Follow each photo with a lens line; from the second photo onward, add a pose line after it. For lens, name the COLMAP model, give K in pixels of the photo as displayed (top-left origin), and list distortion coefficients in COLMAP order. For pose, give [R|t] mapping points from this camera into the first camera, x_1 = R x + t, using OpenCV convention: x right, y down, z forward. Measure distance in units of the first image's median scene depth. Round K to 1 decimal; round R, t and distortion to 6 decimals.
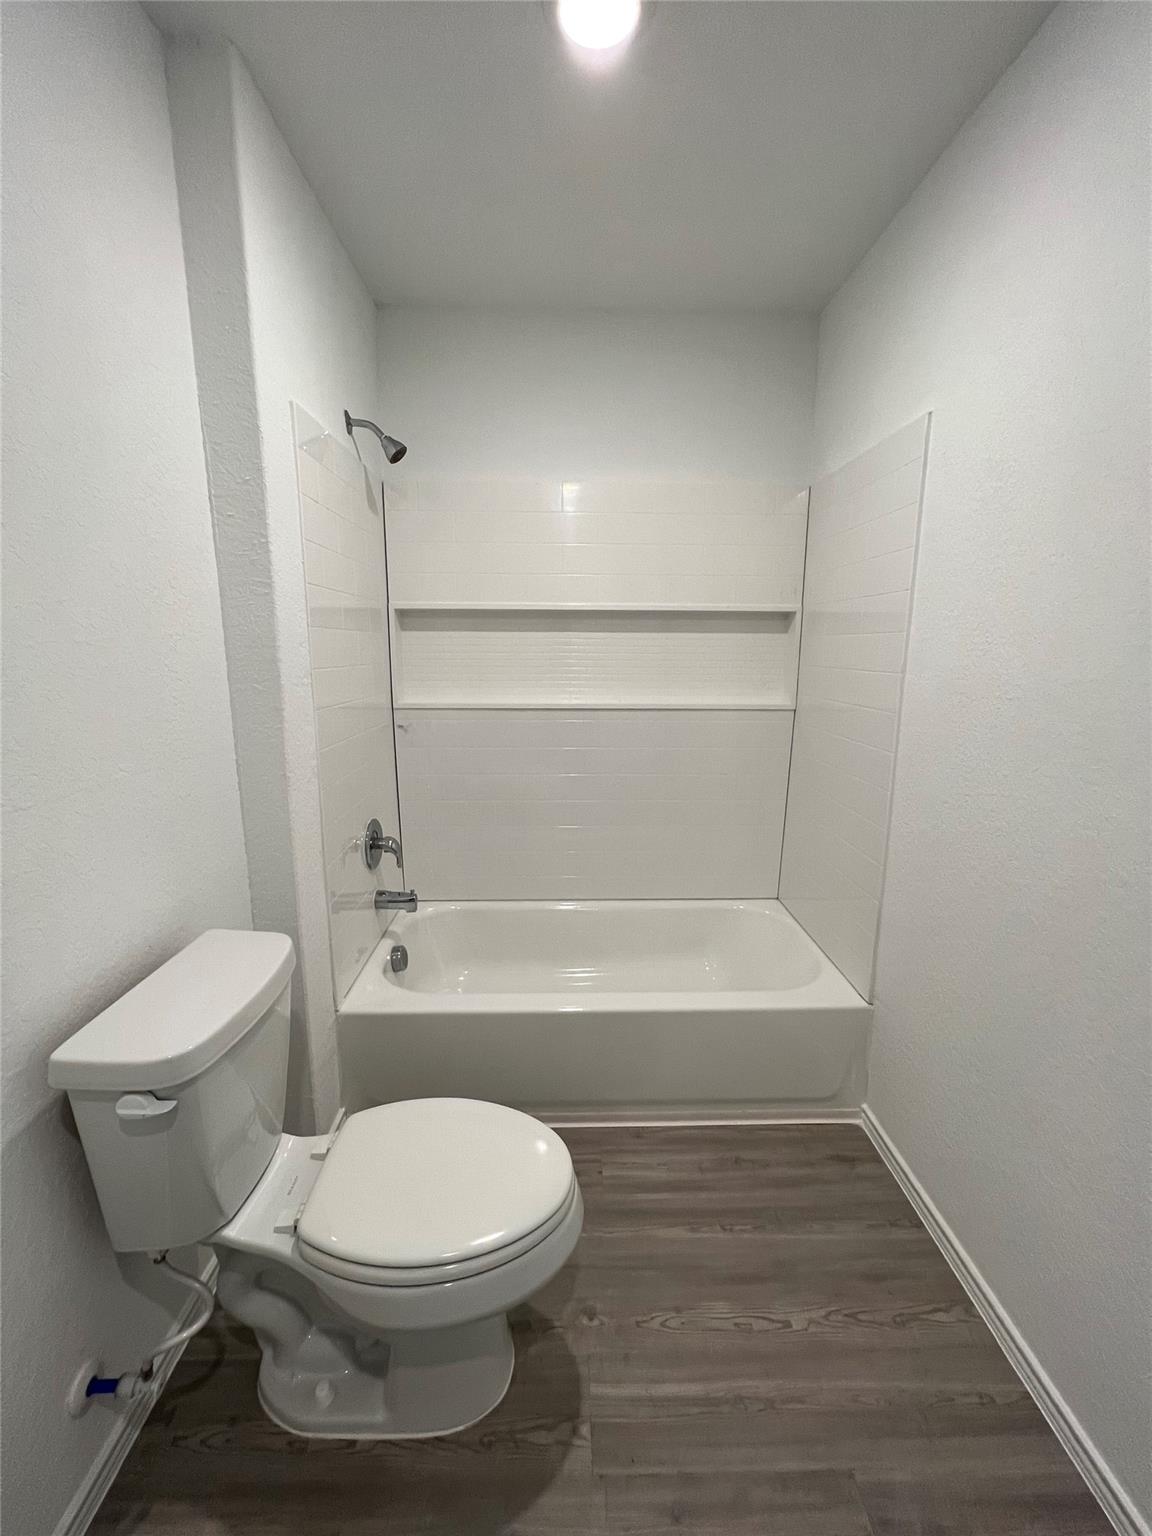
lens RADIAL K [[618.5, 0, 578.1], [0, 618.5, 761.0], [0, 0, 1]] dist [-0.004756, 0.000883]
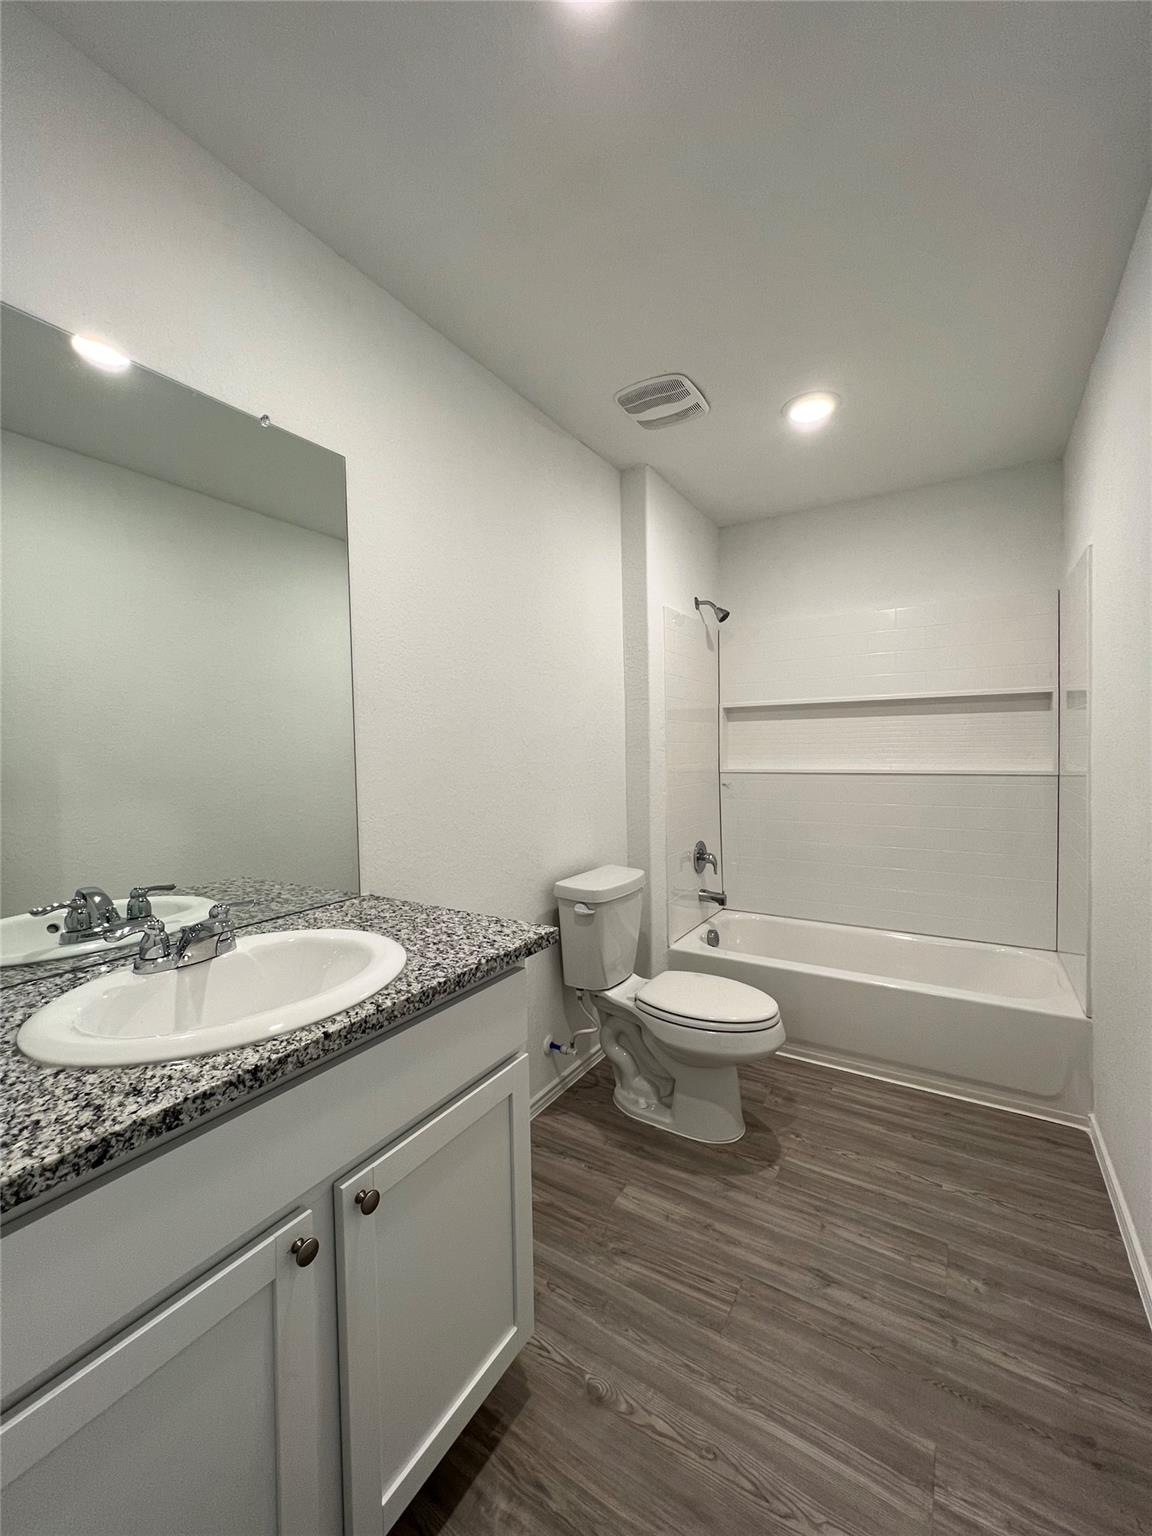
lens RADIAL K [[618.5, 0, 578.1], [0, 618.5, 765.8], [0, 0, 1]] dist [-0.004756, 0.000883]
pose [[0.833393, -0.002040, -0.552677, 0.331889], [-0.080999, 0.988745, -0.125790, 0.157153], [0.546713, 0.149599, 0.823848, -0.585013]]
